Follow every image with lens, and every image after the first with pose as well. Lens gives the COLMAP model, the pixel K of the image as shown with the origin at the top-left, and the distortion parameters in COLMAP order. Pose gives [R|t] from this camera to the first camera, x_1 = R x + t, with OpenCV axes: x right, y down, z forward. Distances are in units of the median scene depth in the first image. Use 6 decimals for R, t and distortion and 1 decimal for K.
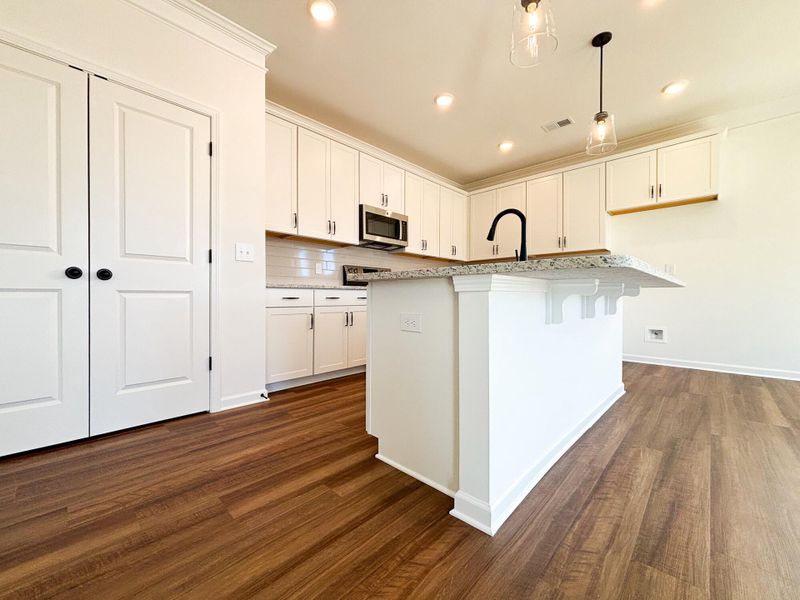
lens RADIAL K [[328.4, 0, 400.0], [0, 328.4, 300.0], [0, 0, 1]] dist [-0.000871, -0.000125]
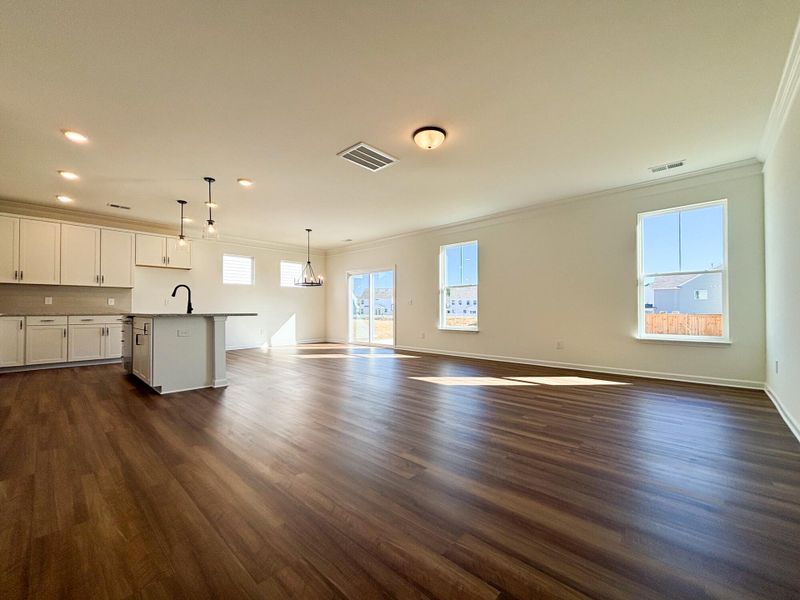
lens RADIAL K [[323.6, 0, 402.3], [0, 323.6, 311.1], [0, 0, 1]] dist [0.000954, 0.000246]
pose [[-0.016356, -0.006493, 0.999845, -1.056868], [0.011704, 0.999909, 0.006685, -0.043096], [-0.999798, 0.011812, -0.016278, -0.290635]]
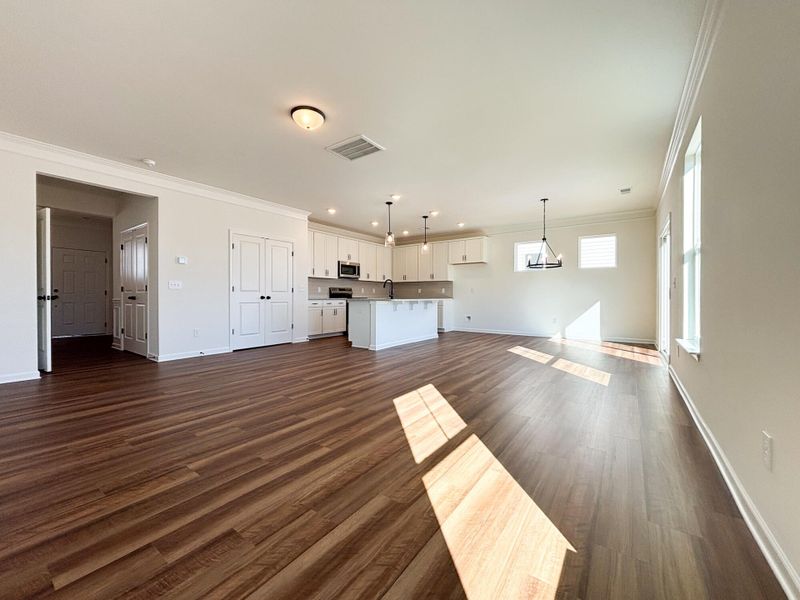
lens RADIAL K [[328.4, 0, 400.0], [0, 328.4, 300.0], [0, 0, 1]] dist [-0.000871, -0.000125]
pose [[0.989815, -0.001631, 0.142352, -0.025988], [0.001429, 0.999998, 0.001520, -0.029631], [-0.142354, -0.001301, 0.989815, -1.304163]]
